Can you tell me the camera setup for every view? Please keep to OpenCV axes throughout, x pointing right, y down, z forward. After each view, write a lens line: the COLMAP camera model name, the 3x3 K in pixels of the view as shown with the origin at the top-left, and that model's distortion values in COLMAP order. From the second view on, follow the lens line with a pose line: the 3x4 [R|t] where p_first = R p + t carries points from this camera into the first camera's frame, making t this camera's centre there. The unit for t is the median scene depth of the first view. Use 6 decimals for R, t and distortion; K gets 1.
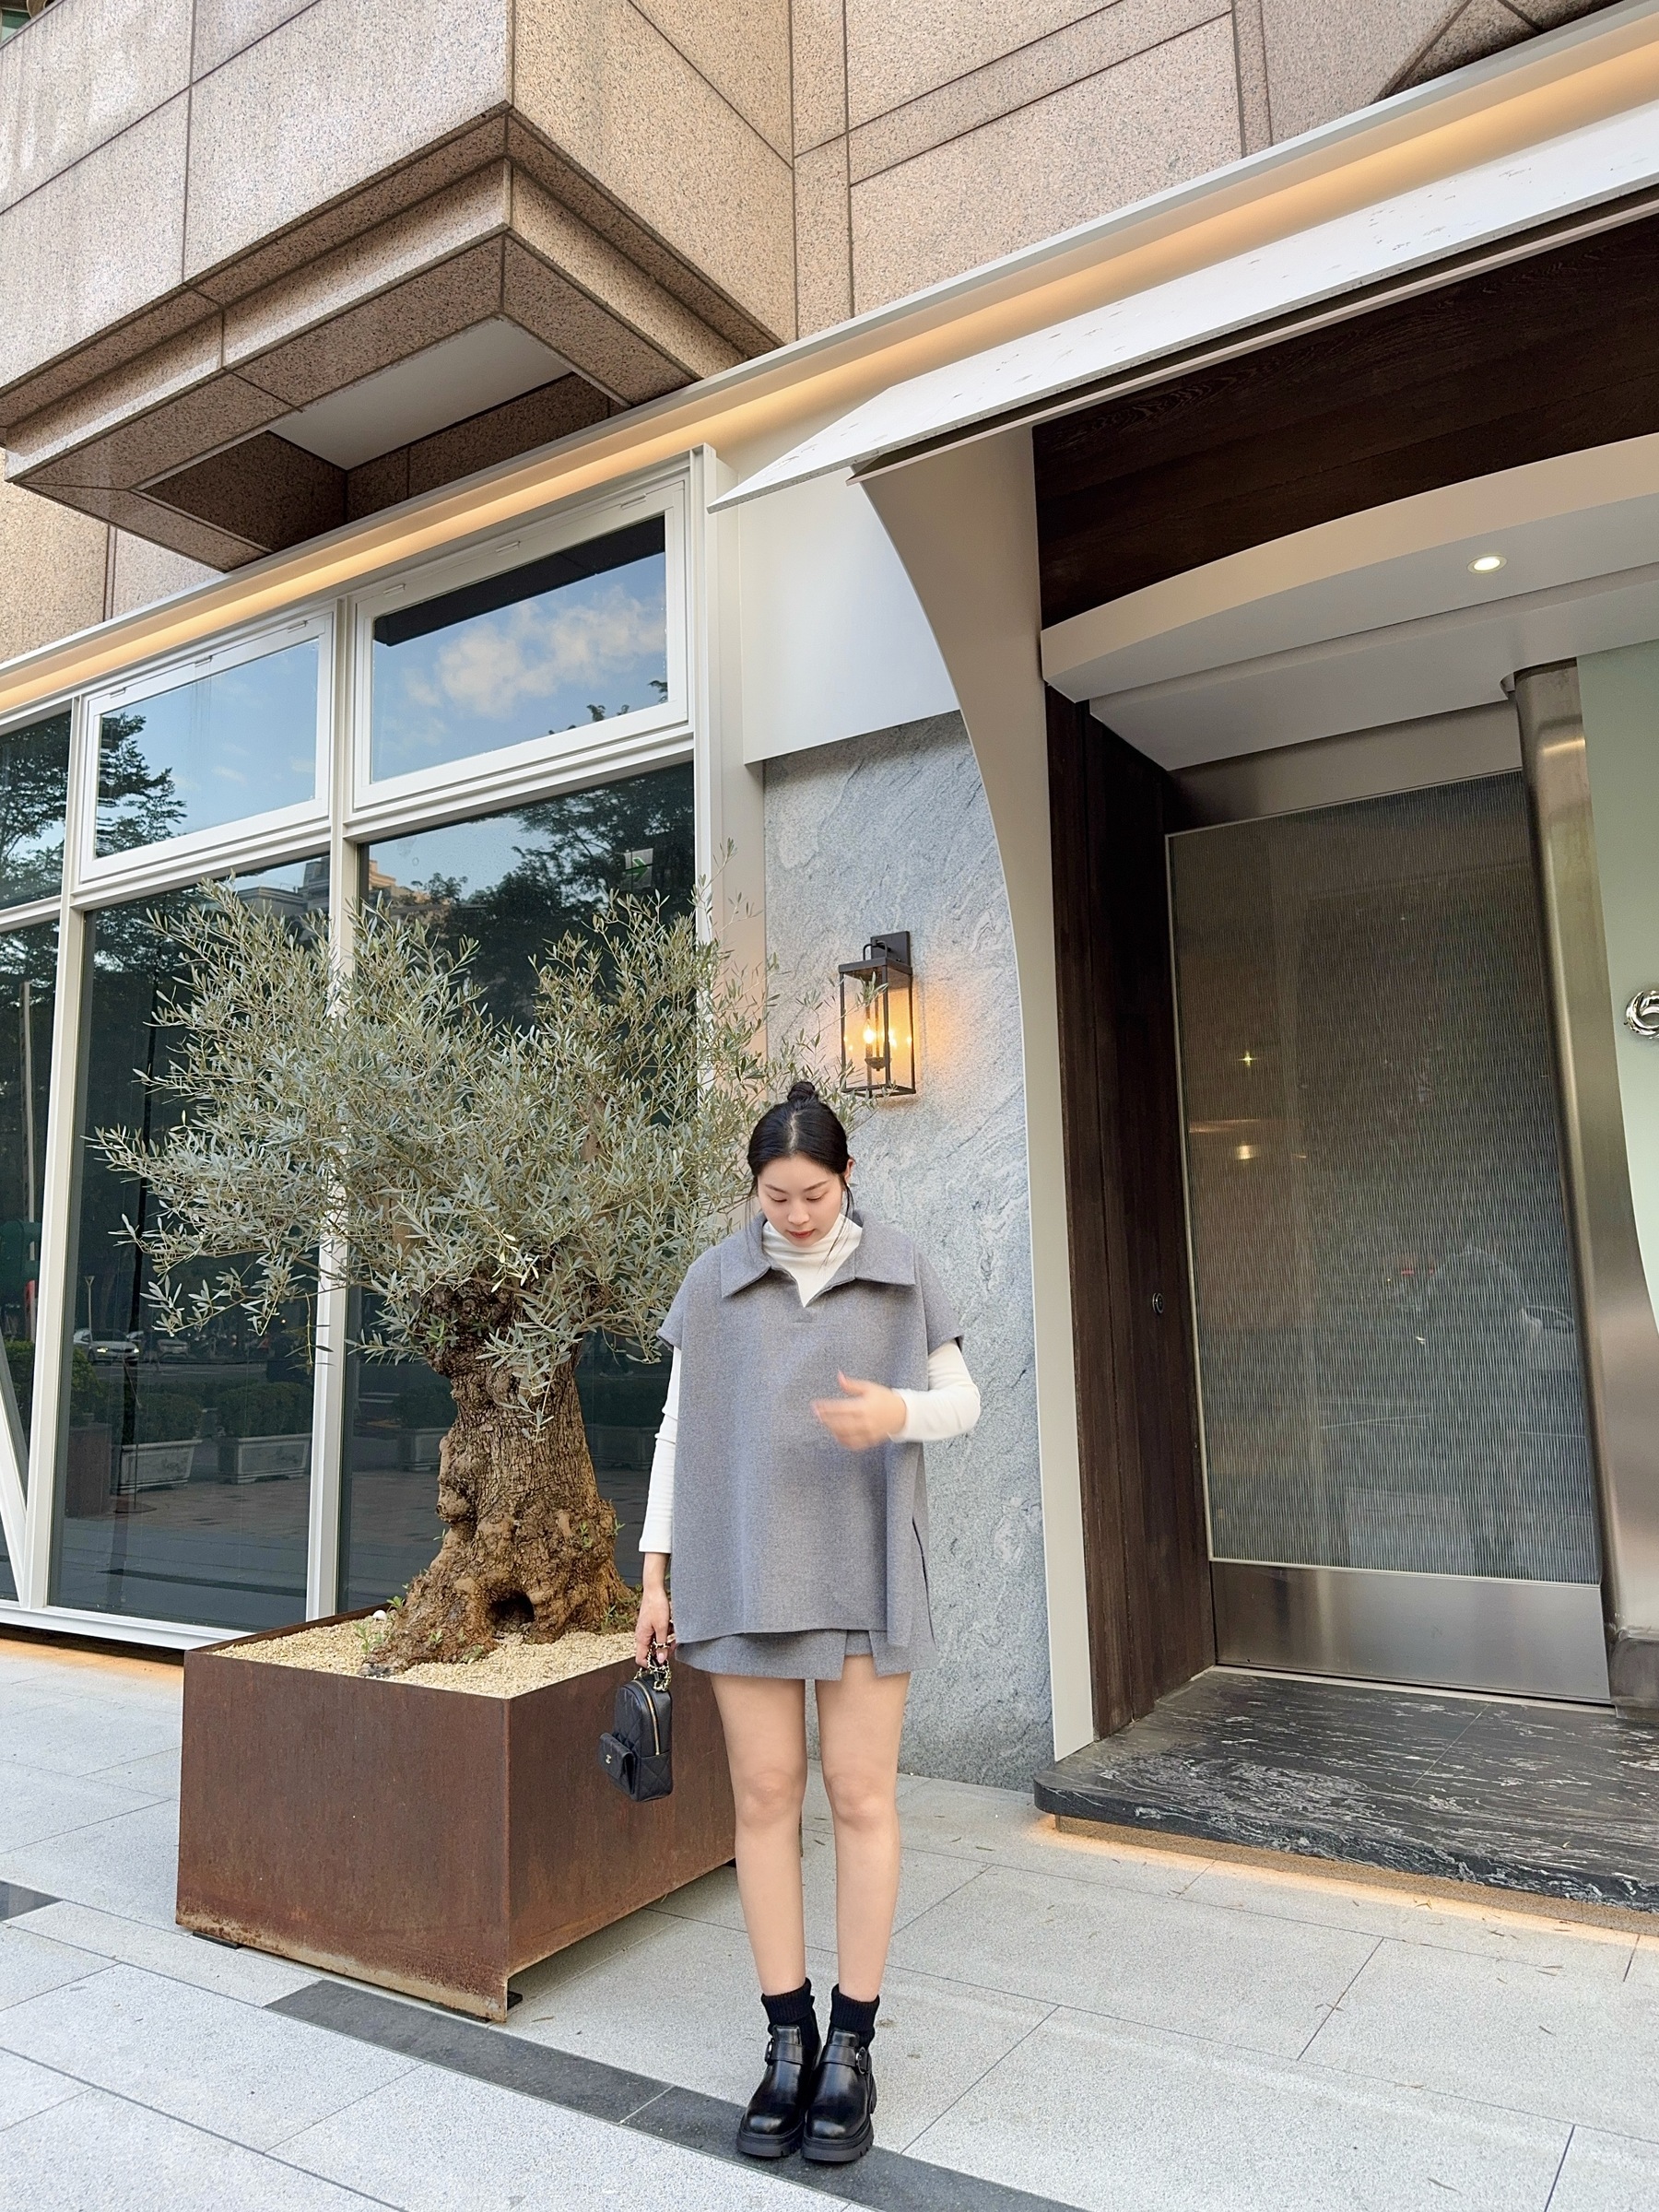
lens RADIAL K [[1584.4, 0, 832.1], [0, 1584.4, 1040.0], [0, 0, 1]] dist [0.047721, -0.040617]
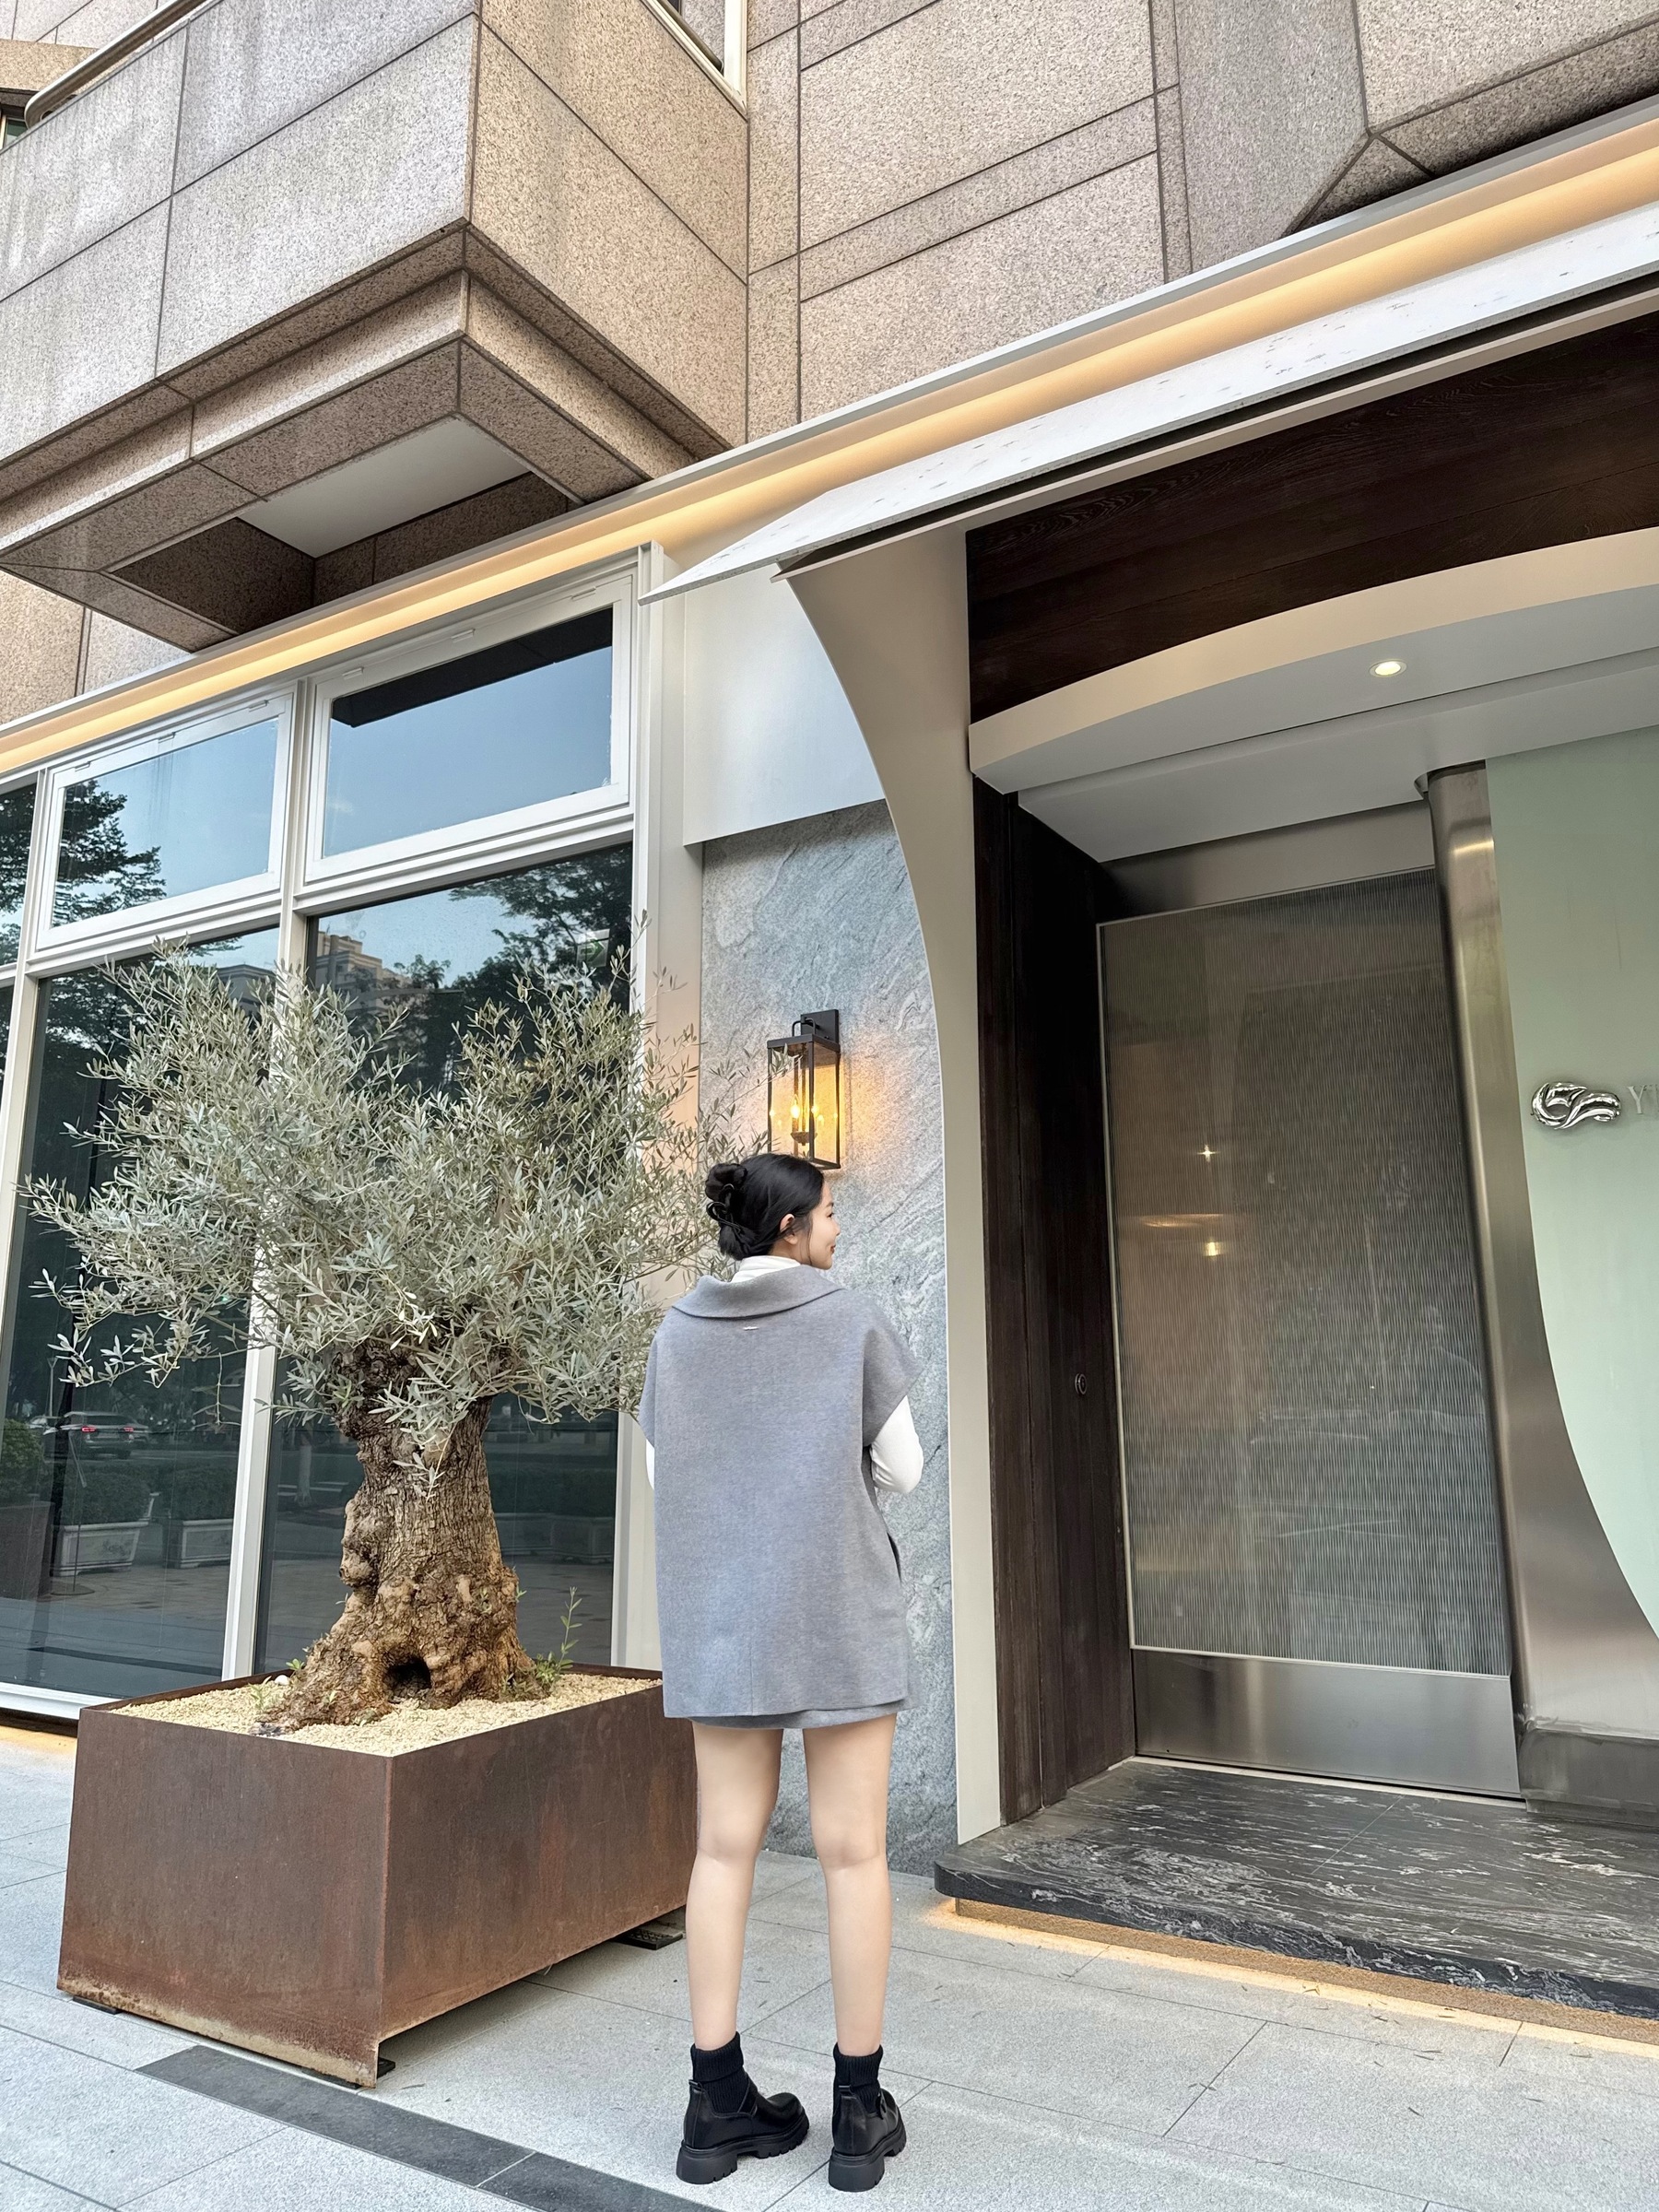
lens RADIAL K [[1593.5, 0, 822.7], [0, 1593.5, 1036.1], [0, 0, 1]] dist [0.048437, -0.043498]
pose [[0.999790, 0.020145, 0.003814, 0.037002], [-0.019880, 0.997991, -0.060153, 0.010579], [-0.005018, 0.060065, 0.998182, -0.025315]]
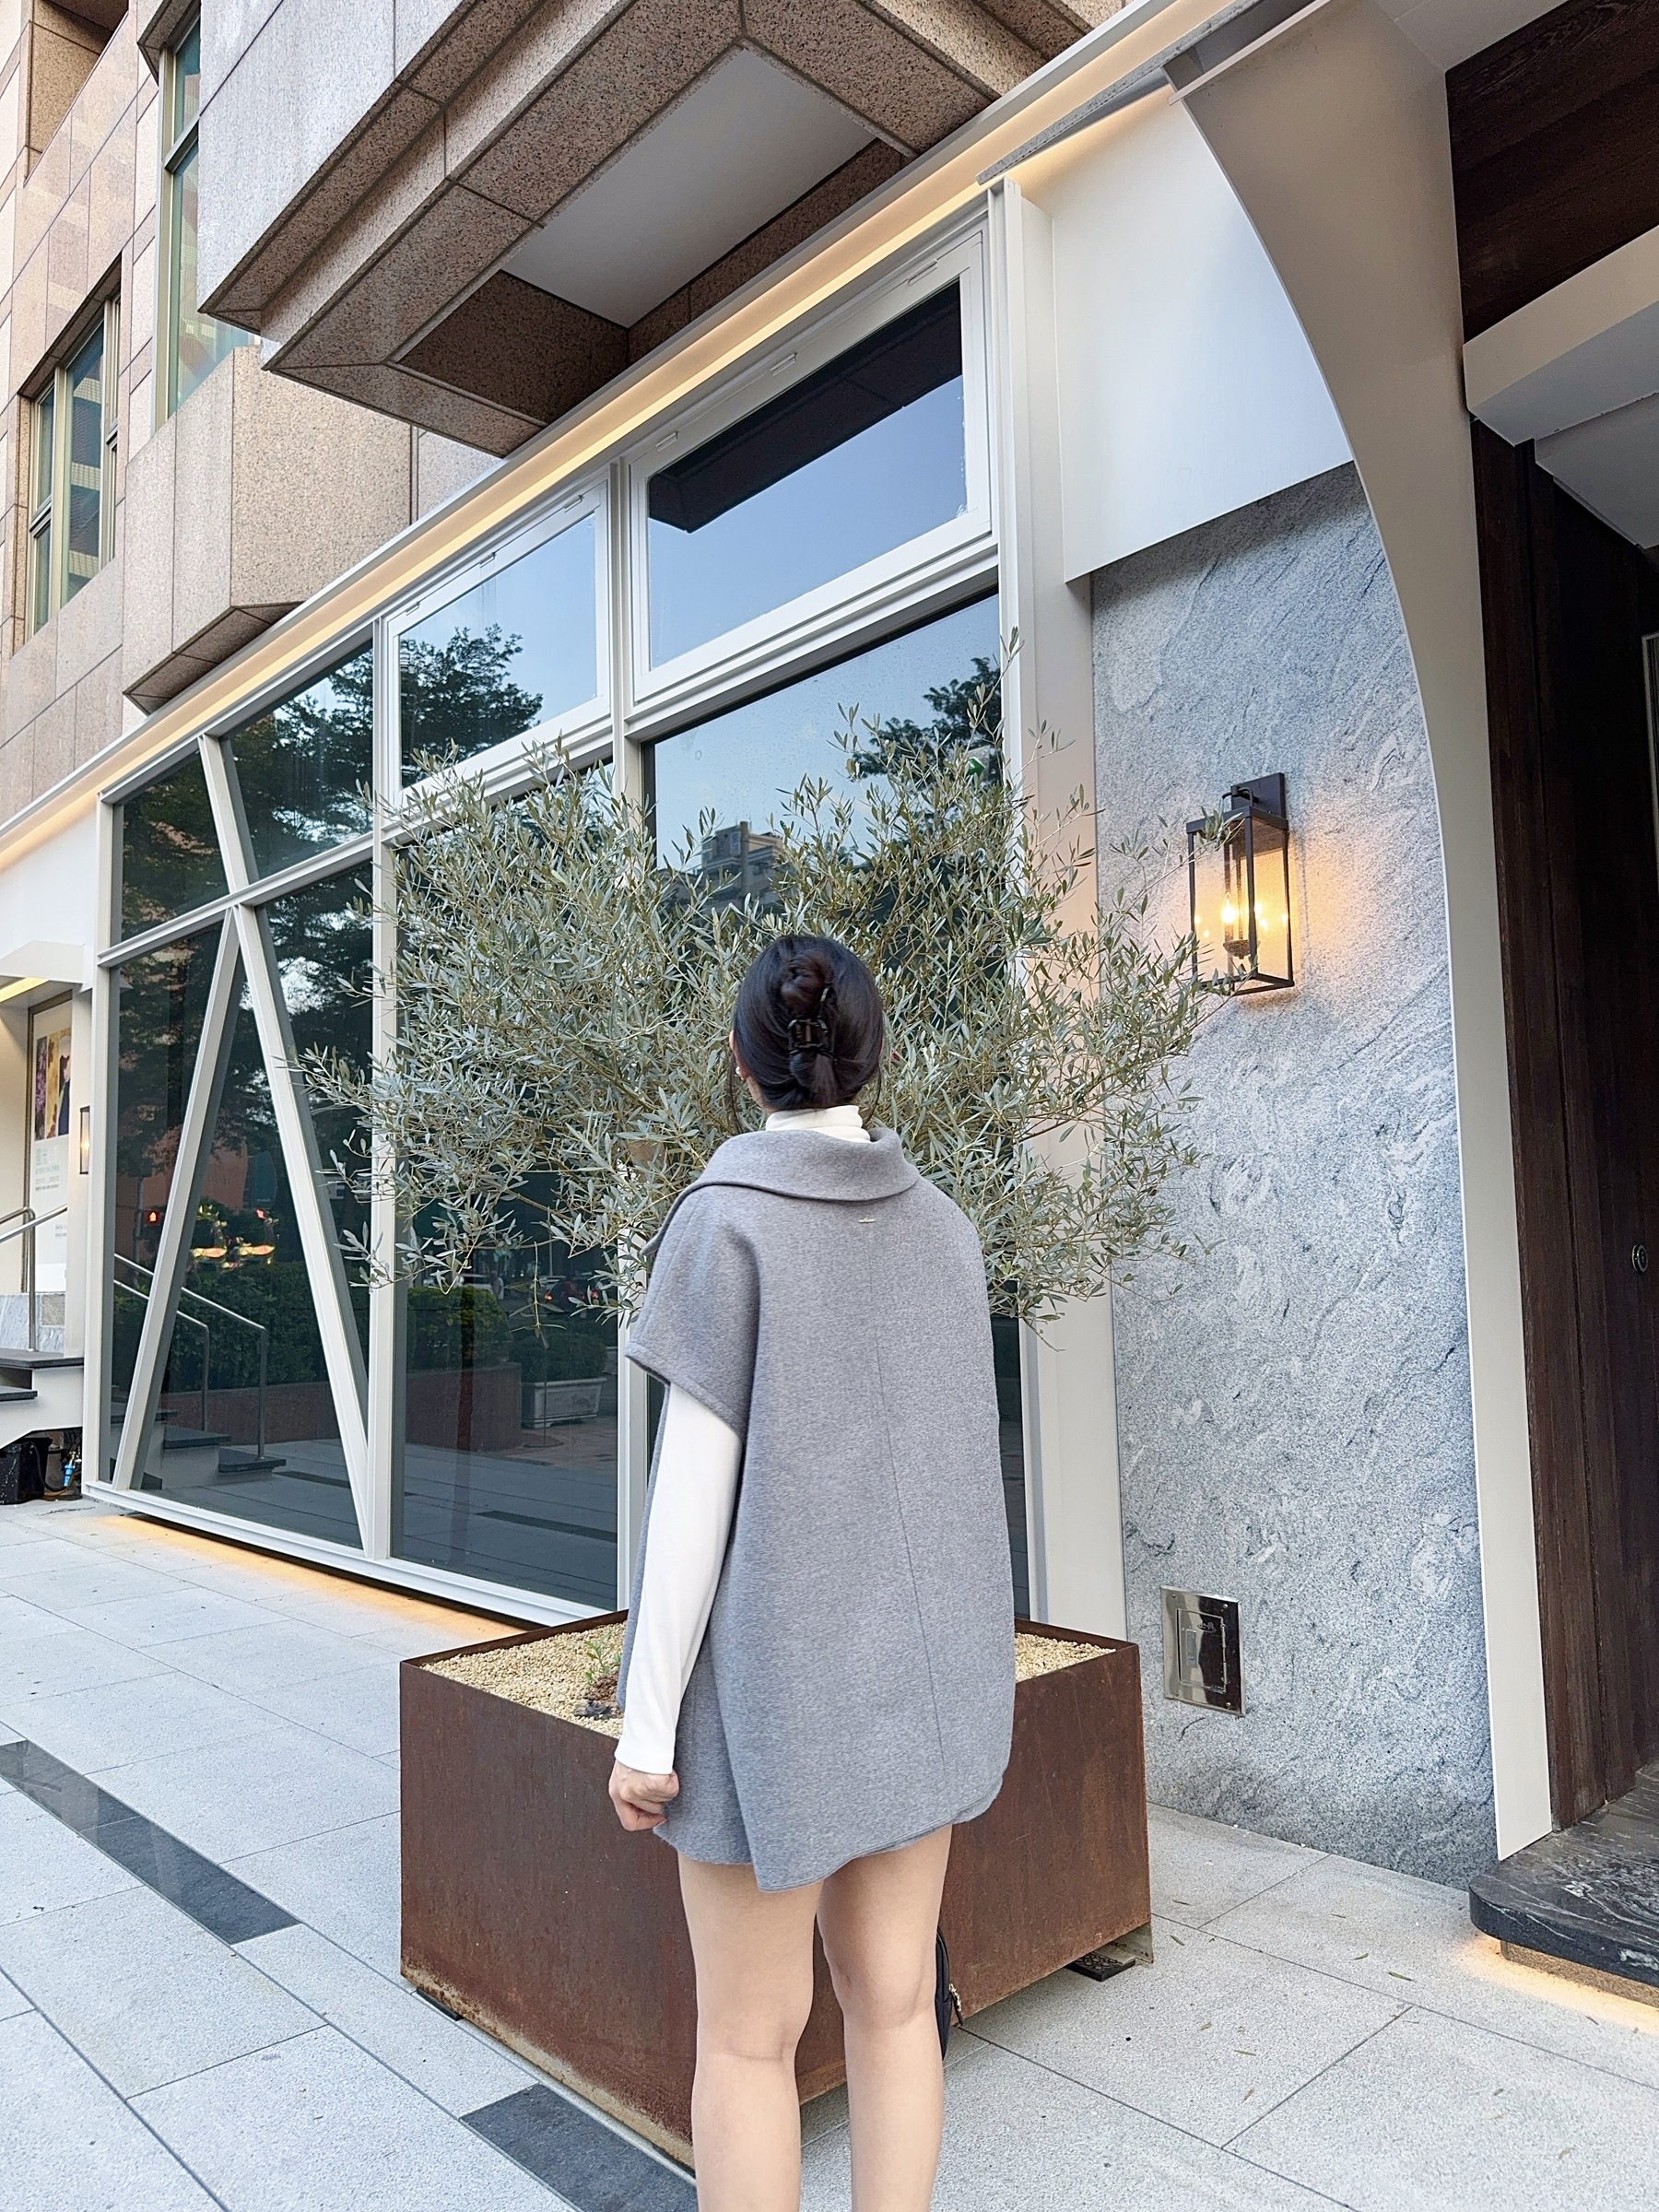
lens RADIAL K [[1556.2, 0, 852.6], [0, 1556.2, 1115.4], [0, 0, 1]] dist [0.002675, -0.004053]
pose [[0.971176, -0.020172, -0.237509, 0.022841], [0.038379, 0.996645, 0.072284, 0.033978], [0.235254, -0.079315, 0.968692, 0.221488]]
